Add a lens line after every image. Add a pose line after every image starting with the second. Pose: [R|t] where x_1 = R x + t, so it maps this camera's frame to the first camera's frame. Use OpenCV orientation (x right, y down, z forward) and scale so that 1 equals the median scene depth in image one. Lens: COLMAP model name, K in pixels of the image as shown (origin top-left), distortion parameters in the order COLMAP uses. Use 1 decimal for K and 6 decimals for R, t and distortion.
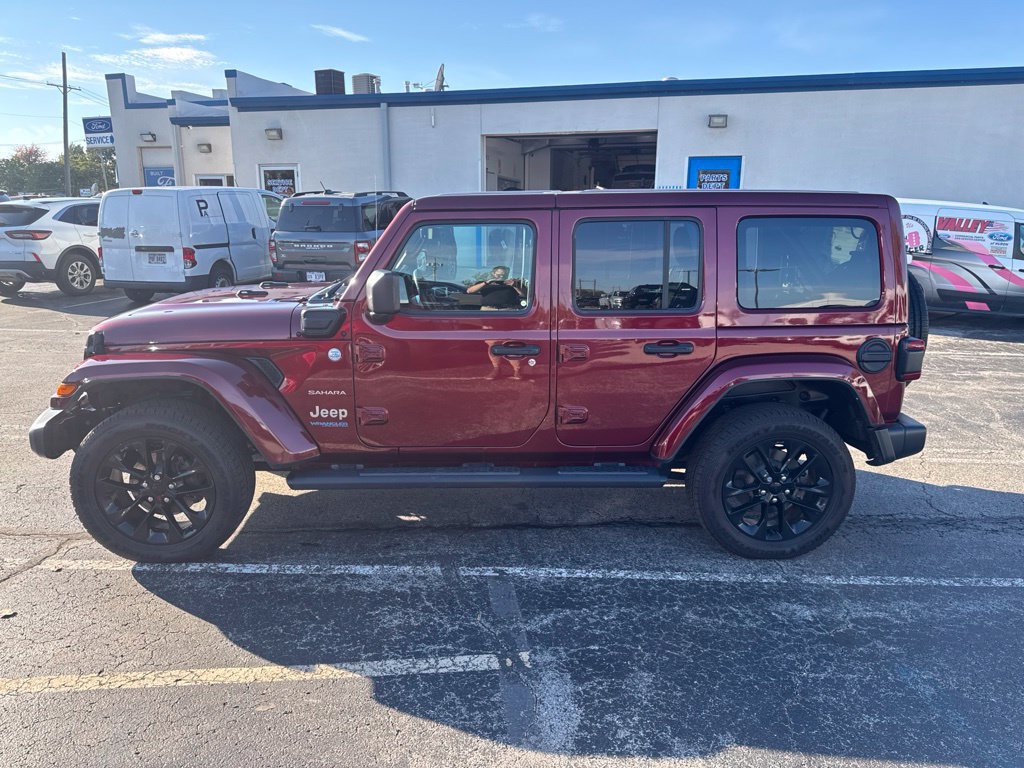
lens RADIAL K [[721.3, 0, 513.3], [0, 721.3, 367.0], [0, 0, 1]] dist [0.071195, -0.093071]
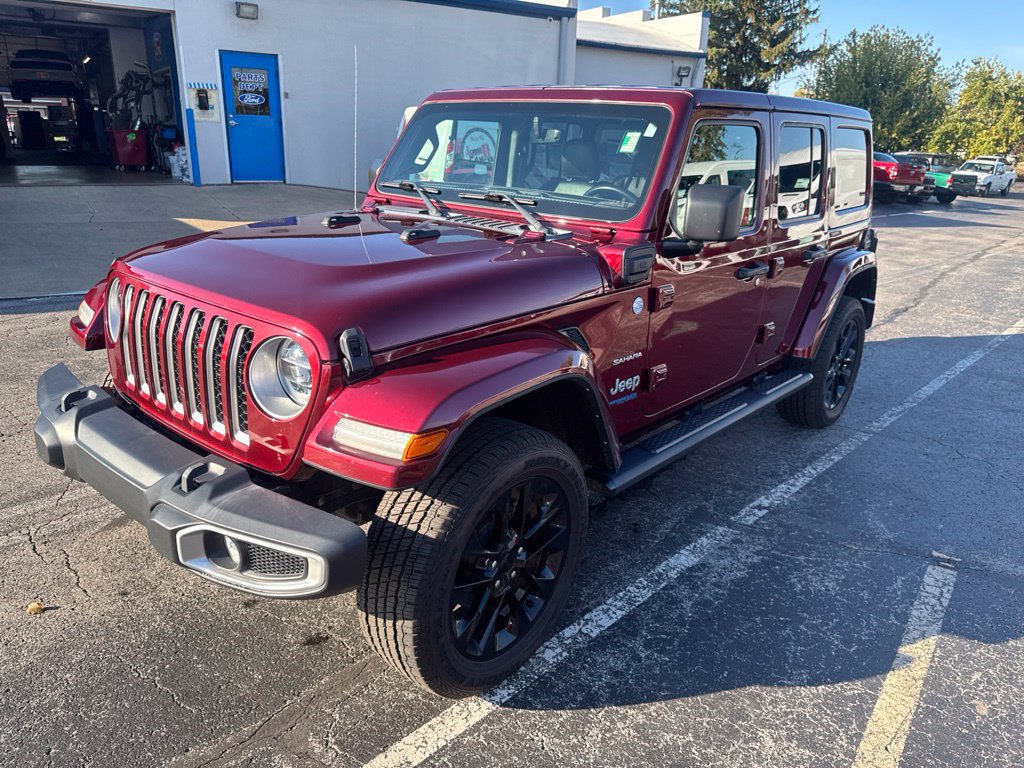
lens RADIAL K [[727.8, 0, 512.0], [0, 727.8, 384.0], [0, 0, 1]] dist [-0.000226, -0.004407]
pose [[0.686699, -0.216676, 0.693899, -0.844673], [0.120071, 0.975242, 0.185703, -0.088804], [-0.716957, -0.044205, 0.695715, 0.561302]]
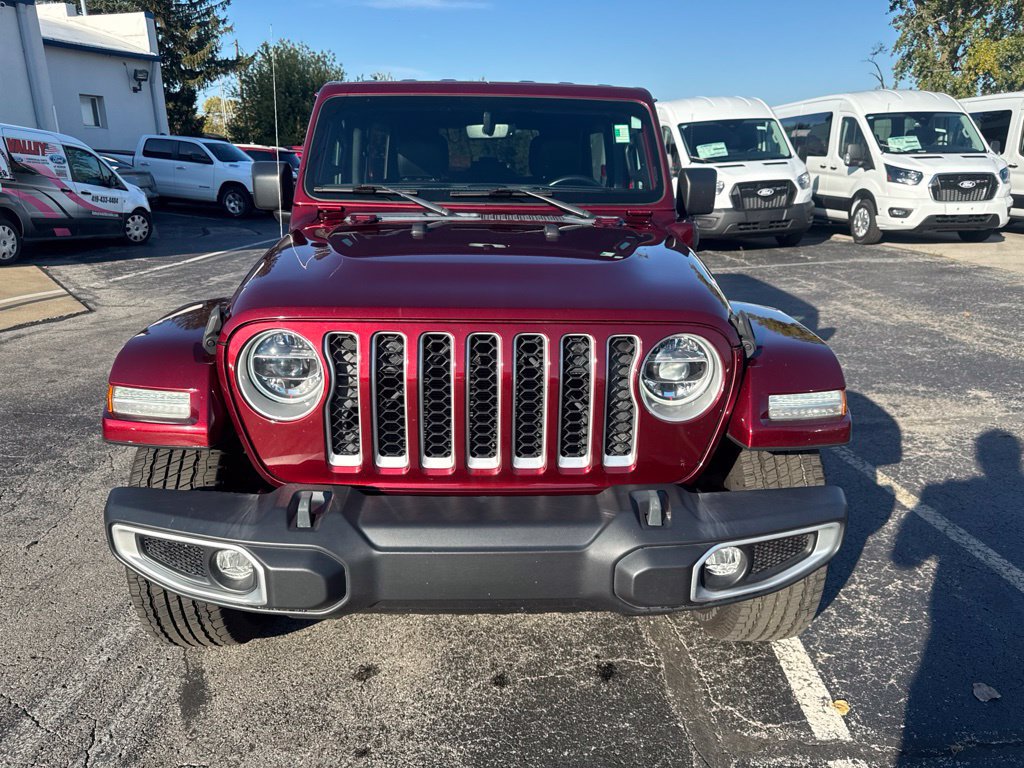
lens RADIAL K [[709.1, 0, 507.8], [0, 709.1, 396.2], [0, 0, 1]] dist [-0.001542, -0.009914]
pose [[0.024322, -0.322603, 0.946222, -1.050251], [0.194894, 0.929871, 0.312018, -0.178529], [-0.980523, 0.176824, 0.085490, 1.127204]]
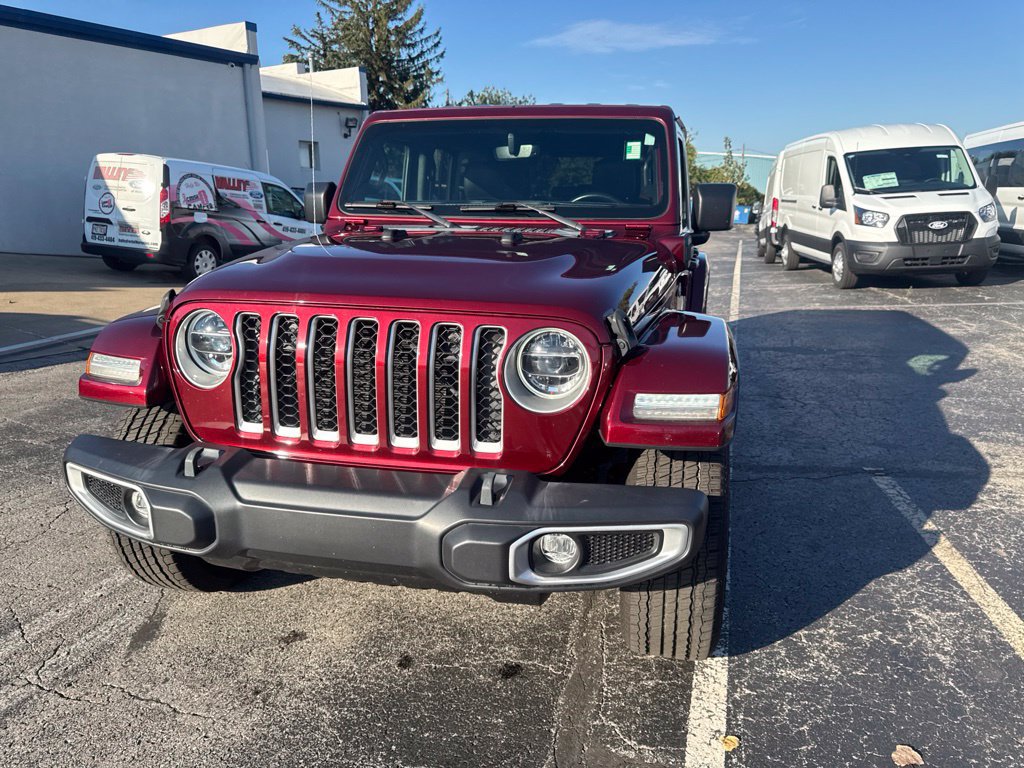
lens RADIAL K [[723.6, 0, 512.0], [0, 723.6, 384.0], [0, 0, 1]] dist [-0.007578, -0.008139]
pose [[0.281712, -0.245188, 0.927643, -1.061479], [0.193970, 0.961391, 0.195202, -0.109758], [-0.939688, 0.124944, 0.318394, 0.913216]]
